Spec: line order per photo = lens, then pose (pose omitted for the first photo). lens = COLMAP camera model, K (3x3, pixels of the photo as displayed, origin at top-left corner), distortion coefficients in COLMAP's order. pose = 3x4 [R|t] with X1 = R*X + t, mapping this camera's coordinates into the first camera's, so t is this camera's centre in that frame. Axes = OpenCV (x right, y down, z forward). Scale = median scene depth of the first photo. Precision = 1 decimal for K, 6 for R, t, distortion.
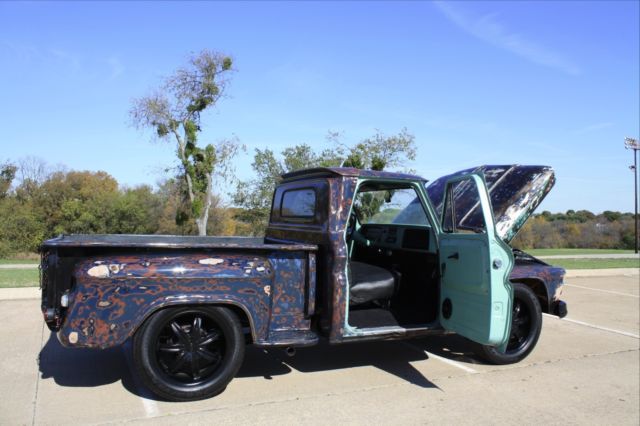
lens RADIAL K [[531.0, 0, 324.1], [0, 531.0, 211.0], [0, 0, 1]] dist [-0.166552, 0.148076]
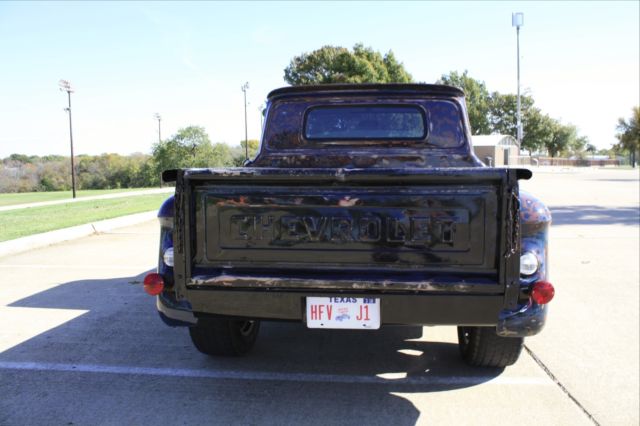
lens RADIAL K [[531.0, 0, 324.1], [0, 531.0, 211.0], [0, 0, 1]] dist [-0.166552, 0.148076]
pose [[0.500313, -0.101682, 0.859853, -0.971516], [0.005274, 0.993420, 0.114409, 0.033526], [-0.865828, -0.052705, 0.497557, 0.764718]]
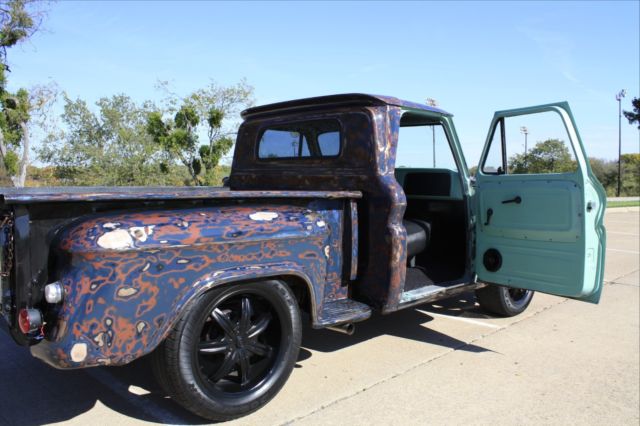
lens RADIAL K [[531.0, 0, 324.1], [0, 531.0, 211.0], [0, 0, 1]] dist [-0.166552, 0.148076]
pose [[0.935828, -0.035596, 0.350656, -0.350620], [0.006200, 0.996396, 0.084601, 0.027563], [-0.352403, -0.076998, 0.932675, 0.291286]]
